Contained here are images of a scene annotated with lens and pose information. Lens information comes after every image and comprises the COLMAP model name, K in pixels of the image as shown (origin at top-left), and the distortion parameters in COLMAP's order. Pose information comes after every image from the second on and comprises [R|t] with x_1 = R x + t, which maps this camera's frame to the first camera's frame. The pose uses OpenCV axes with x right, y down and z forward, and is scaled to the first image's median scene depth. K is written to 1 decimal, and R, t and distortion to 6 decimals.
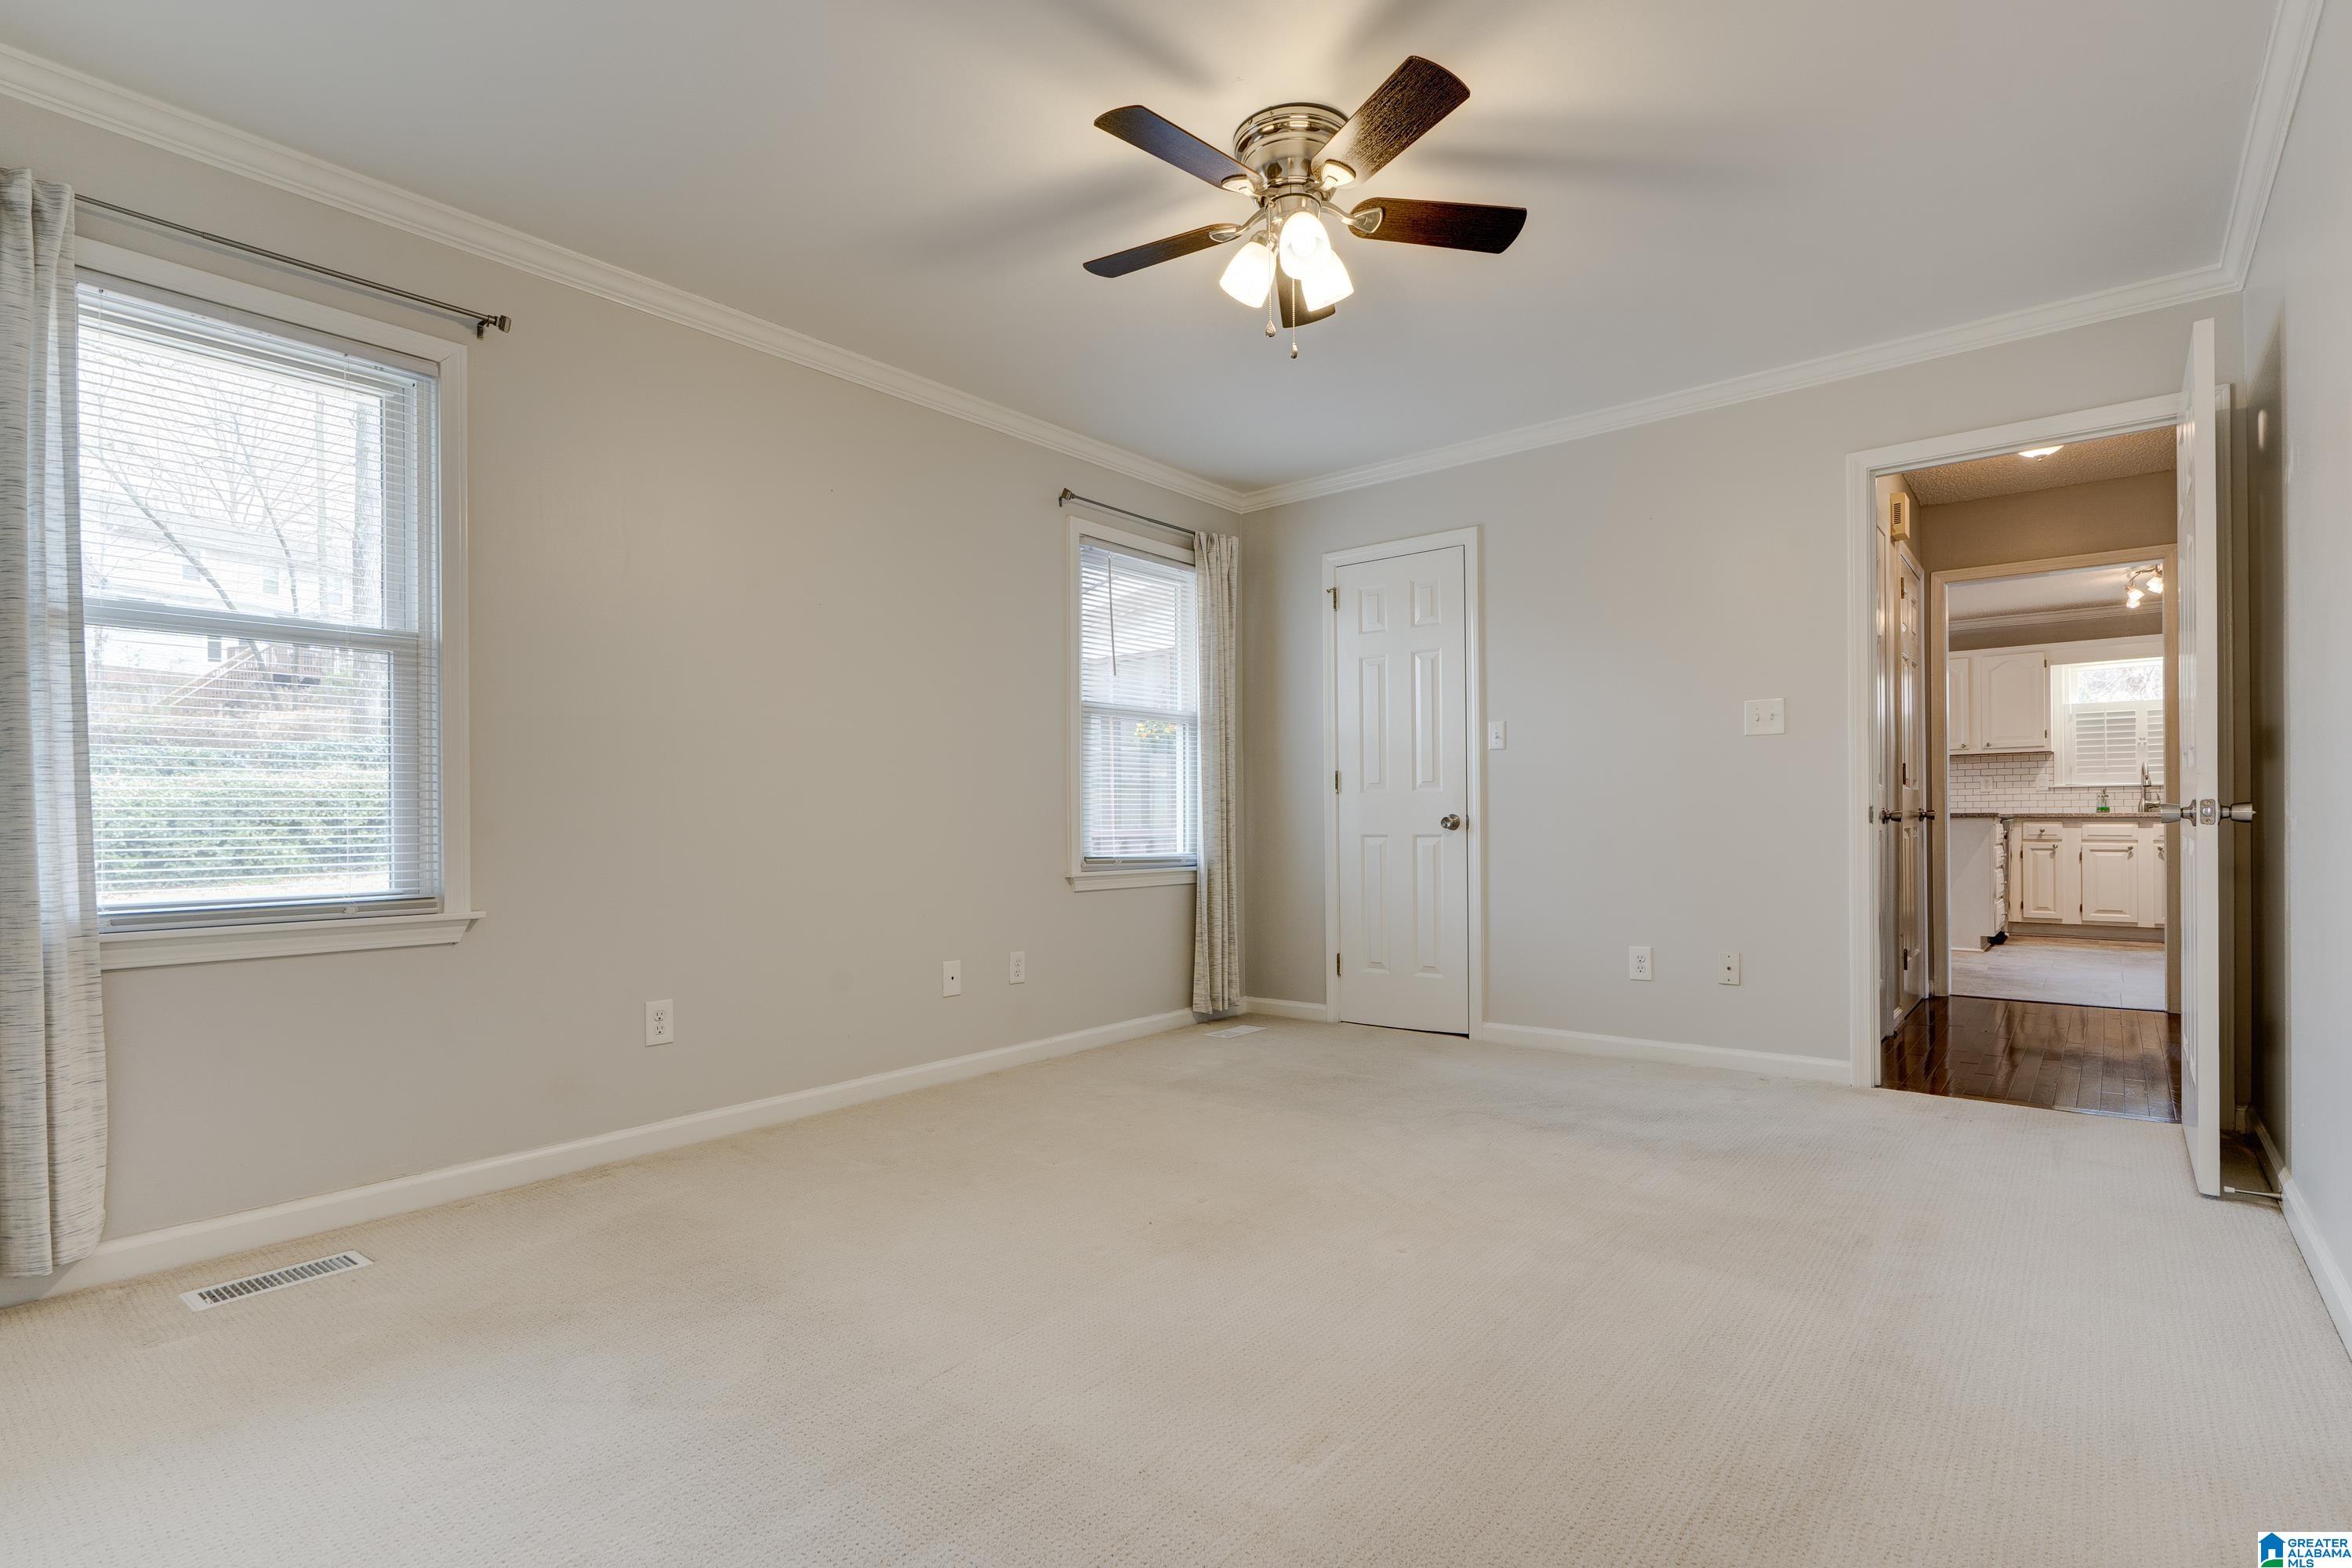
lens RADIAL K [[1162.5, 0, 1159.4], [0, 1162.5, 813.3], [0, 0, 1]] dist [-0.003315, 0.001109]
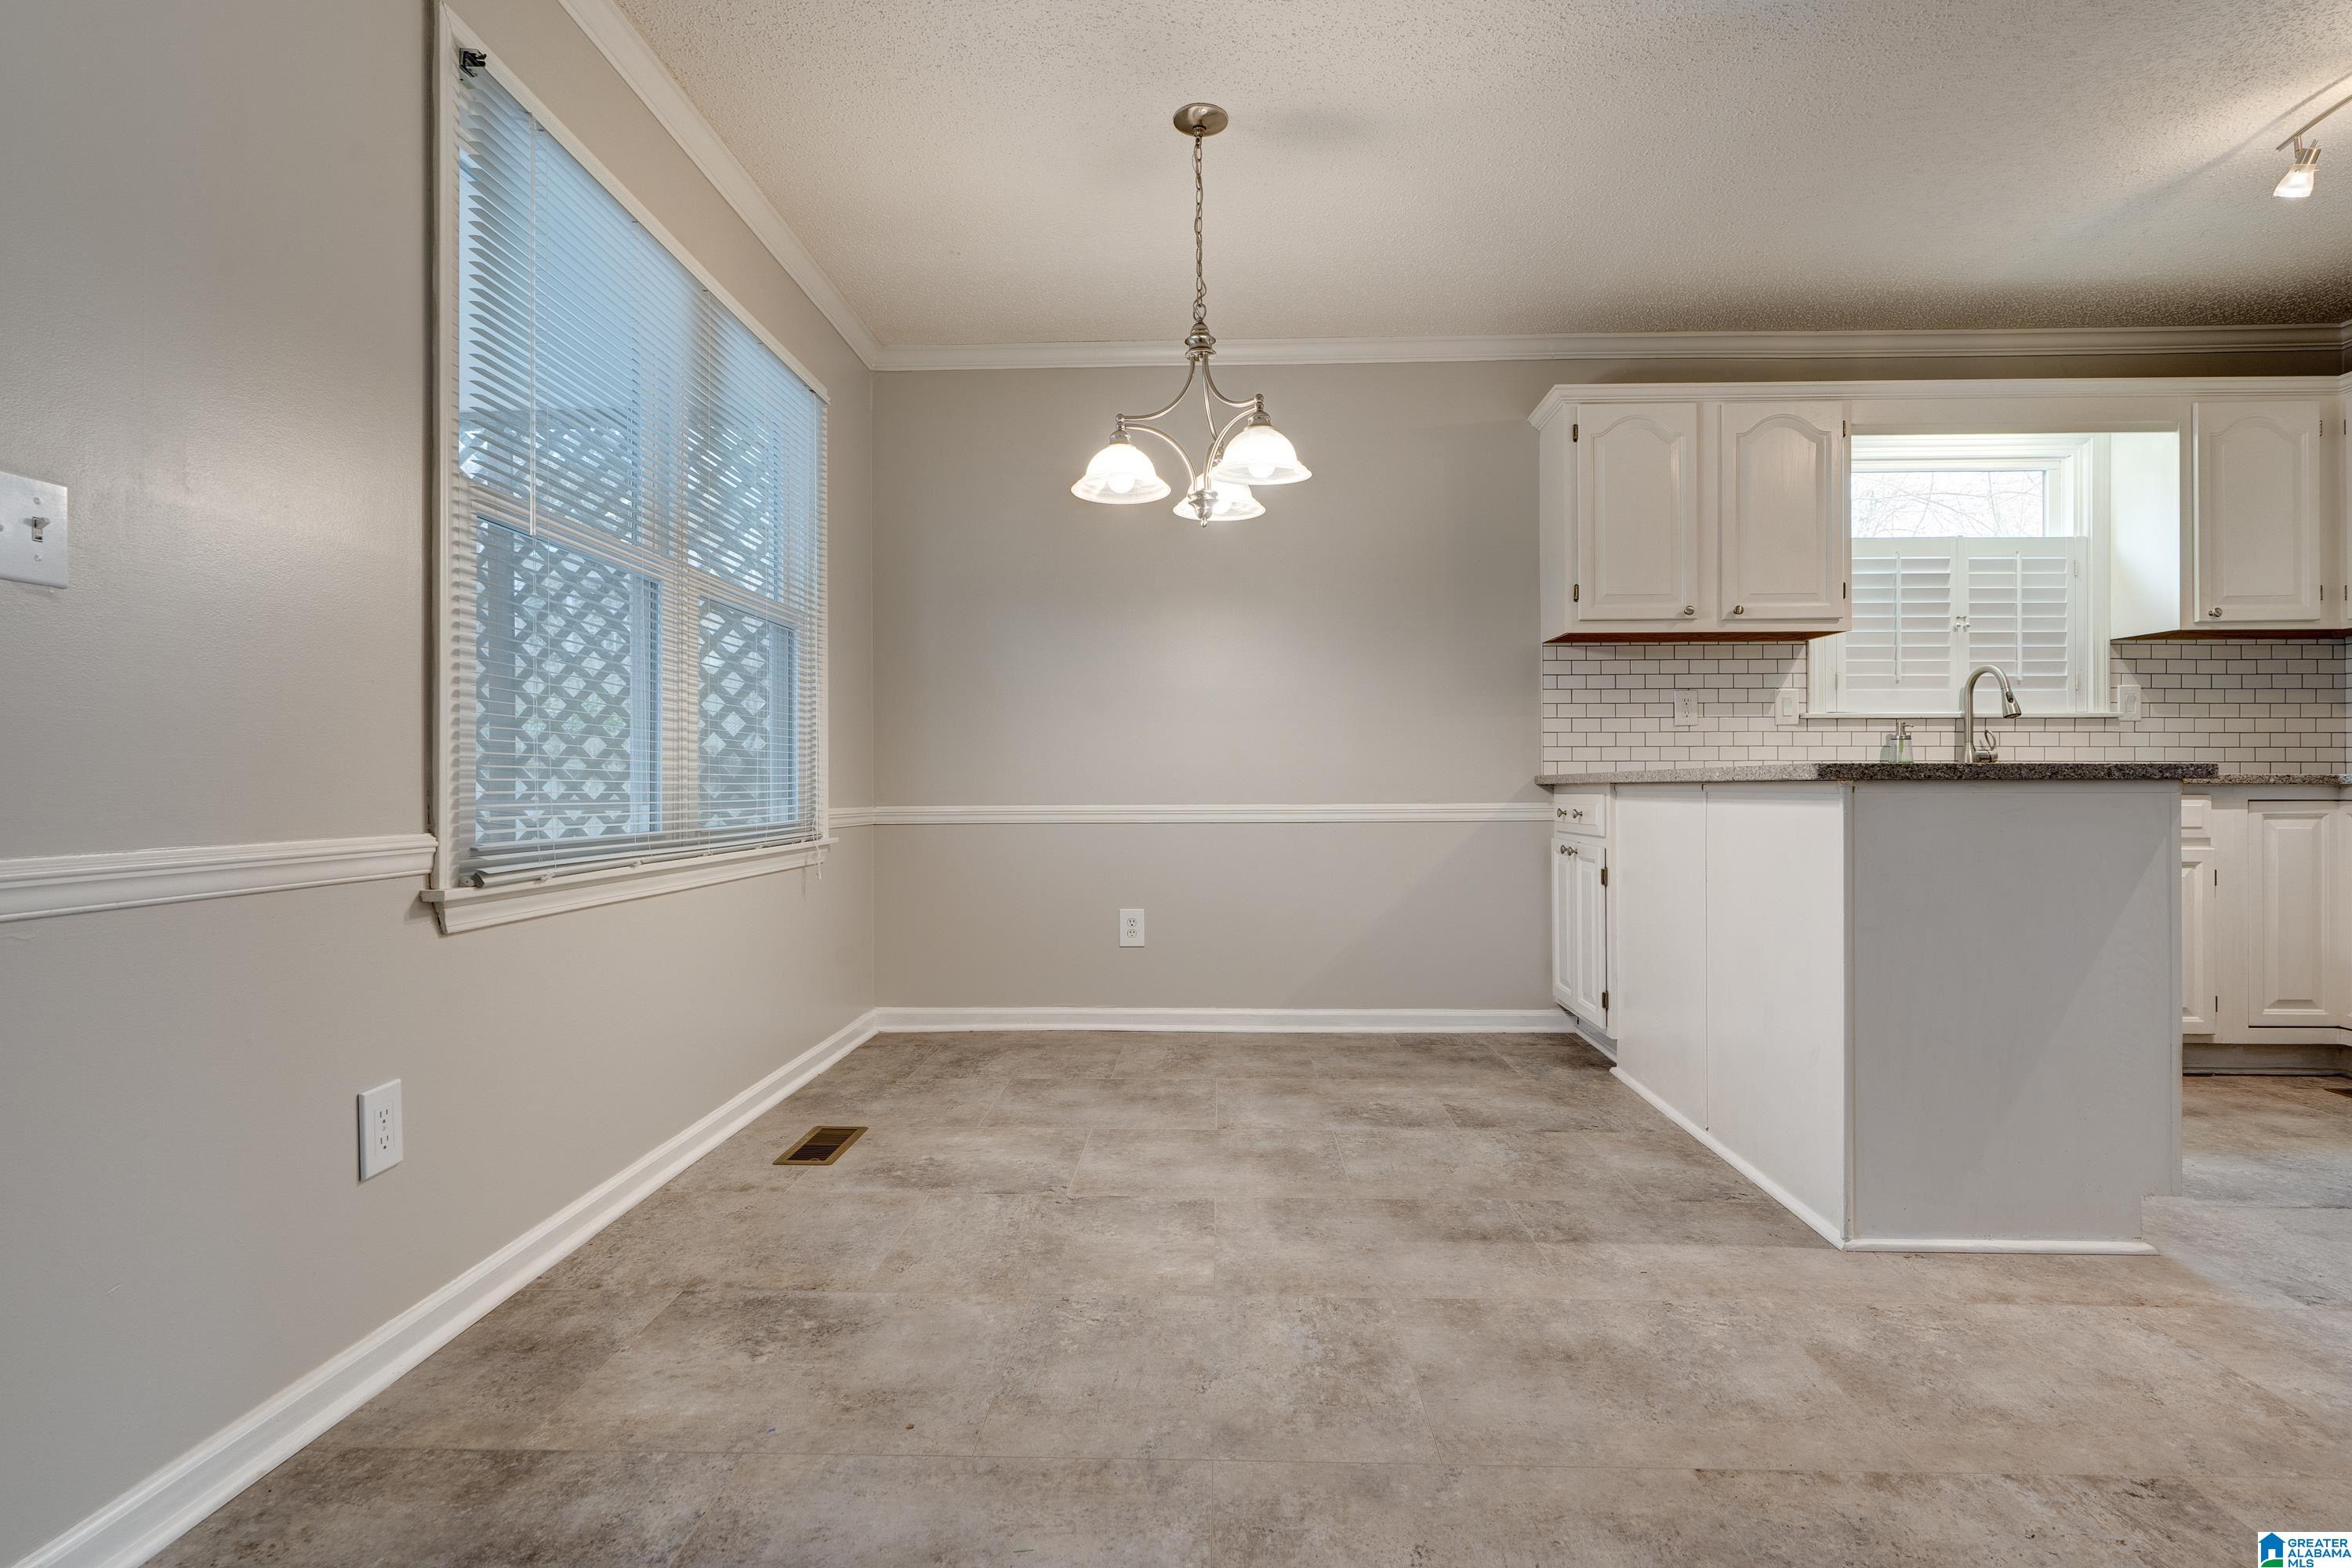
lens RADIAL K [[1162.5, 0, 1172.6], [0, 1162.5, 774.1], [0, 0, 1]] dist [-0.003315, 0.001109]
pose [[0.791476, 0.013938, 0.611041, 0.301083], [-0.005948, 0.999868, -0.015102, 0.008312], [-0.611171, 0.008319, 0.791455, 0.812534]]
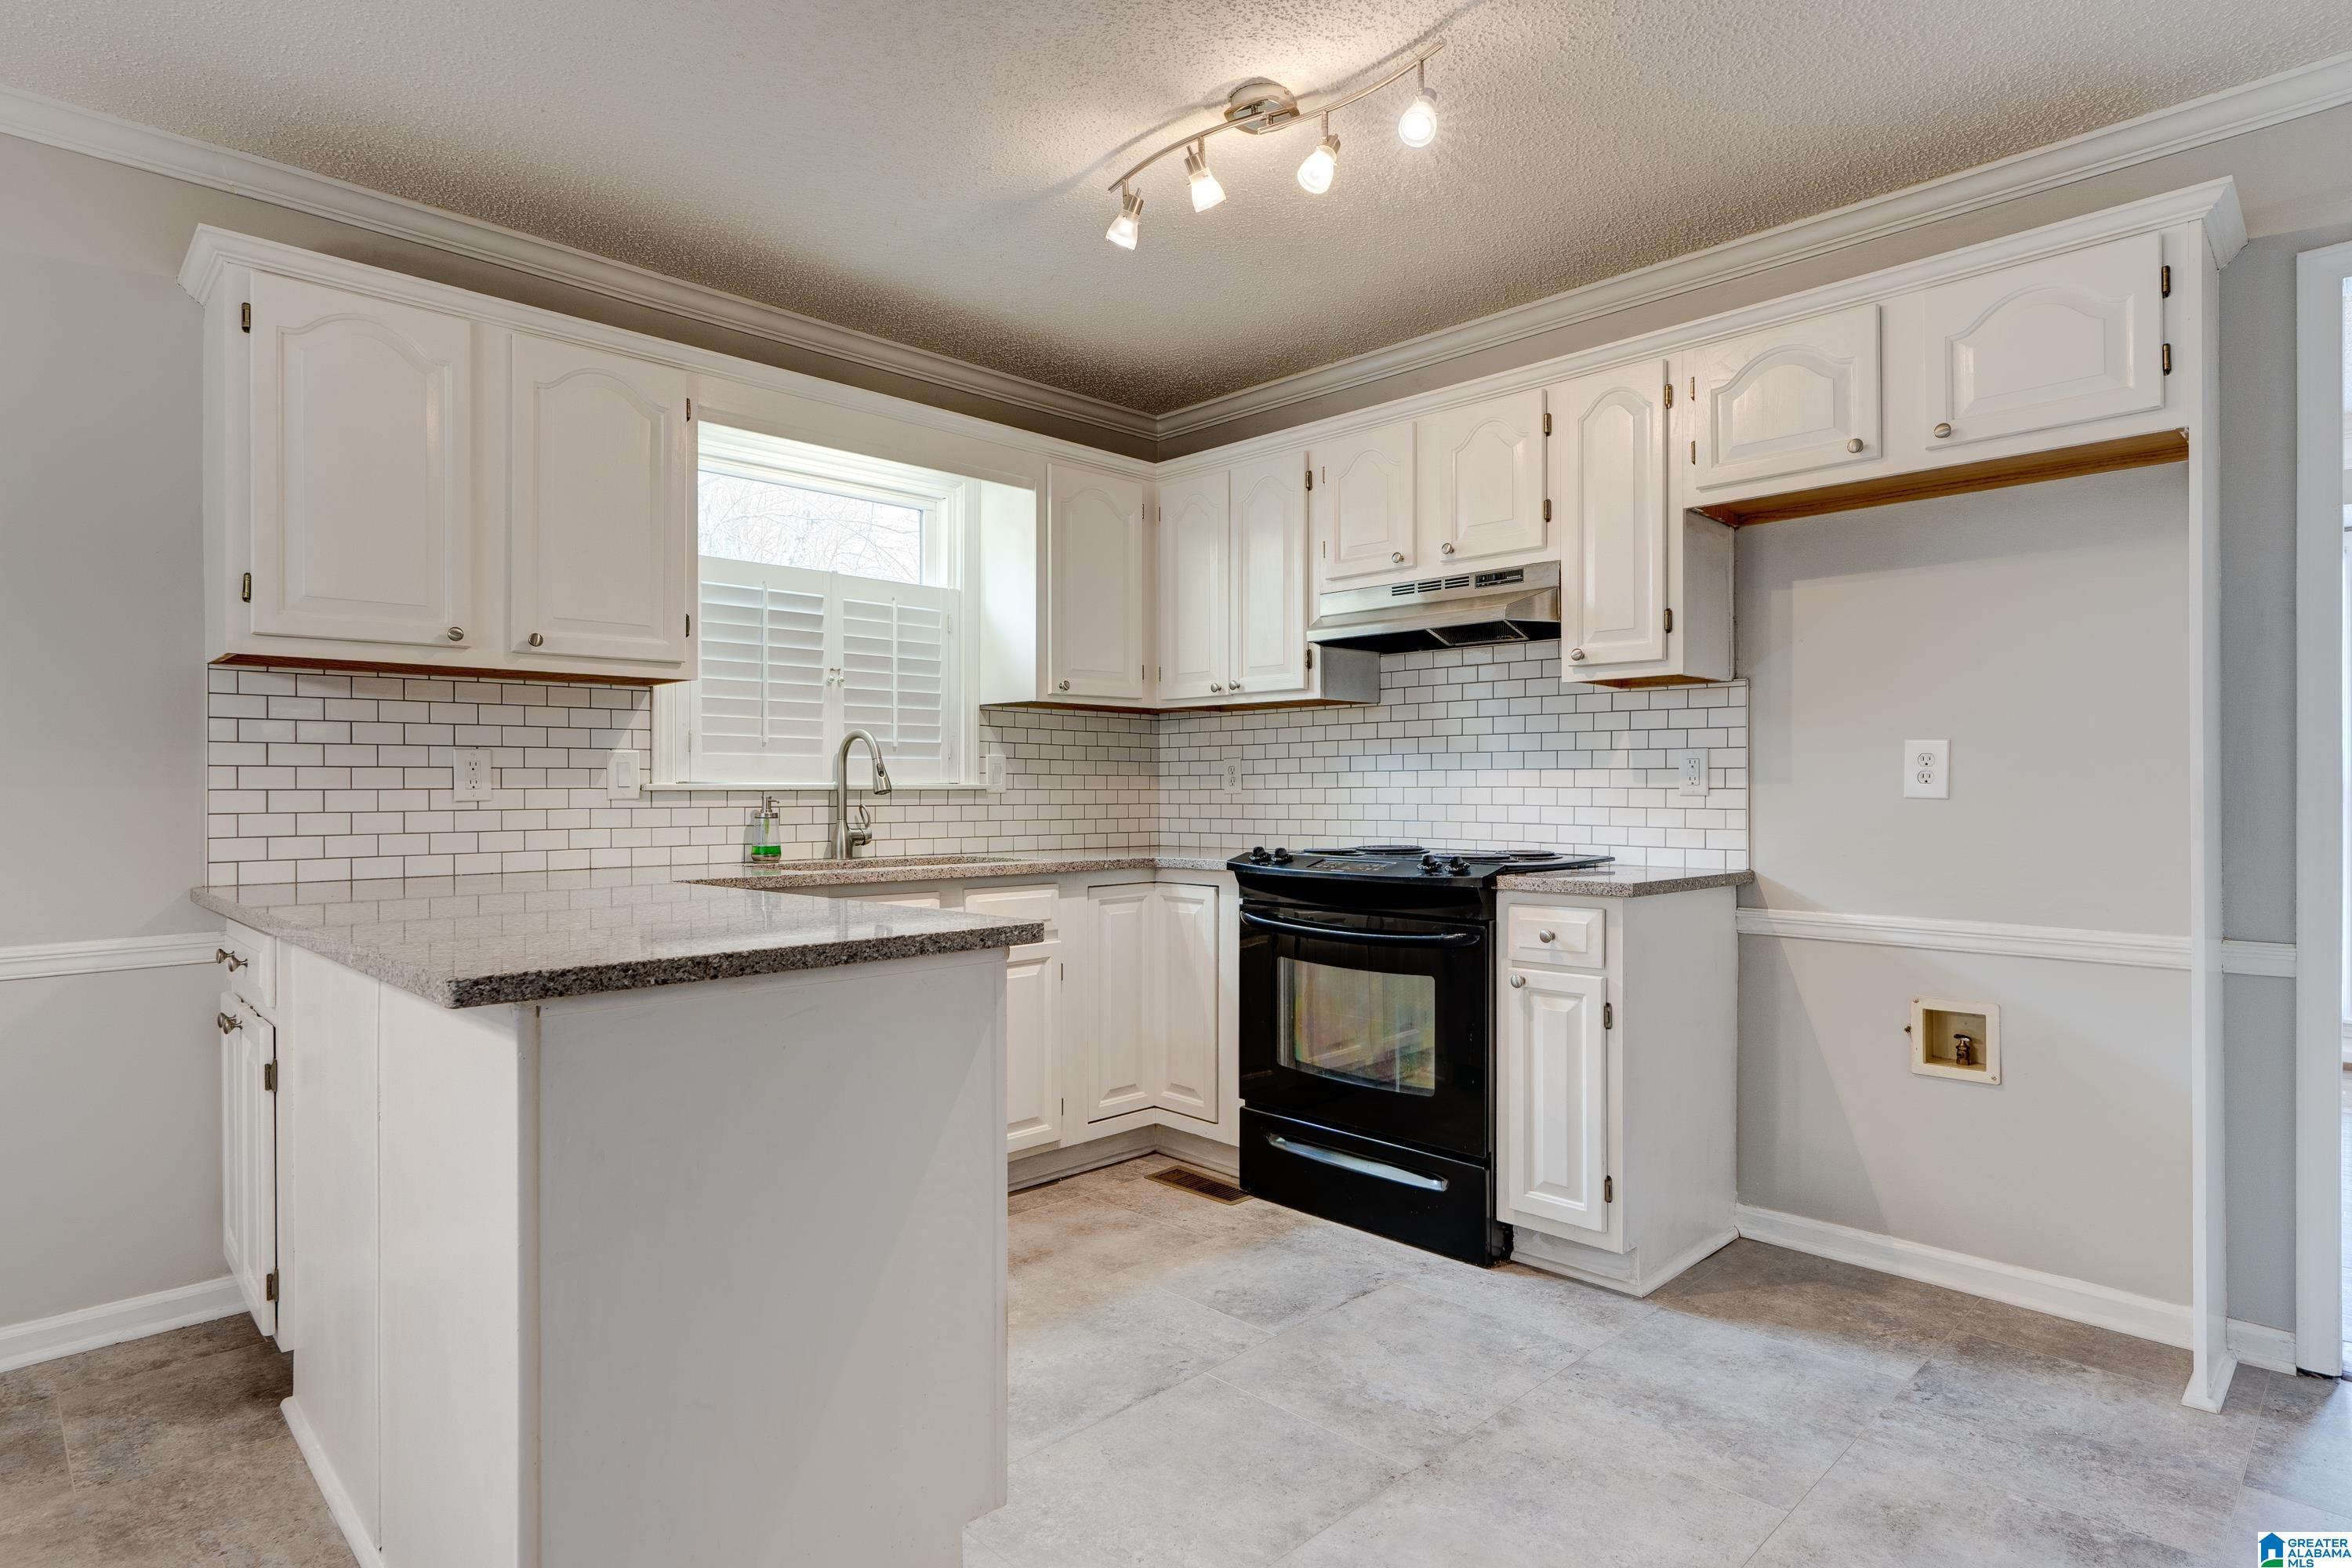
lens RADIAL K [[1245.9, 0, 1196.8], [0, 1245.9, 784.0], [0, 0, 1]] dist [-0.008322, 0.002479]
pose [[0.090567, 0.014943, 0.995778, 0.432196], [0.004710, 0.999870, -0.015433, -0.018222], [-0.995879, 0.006088, 0.090485, 0.829319]]
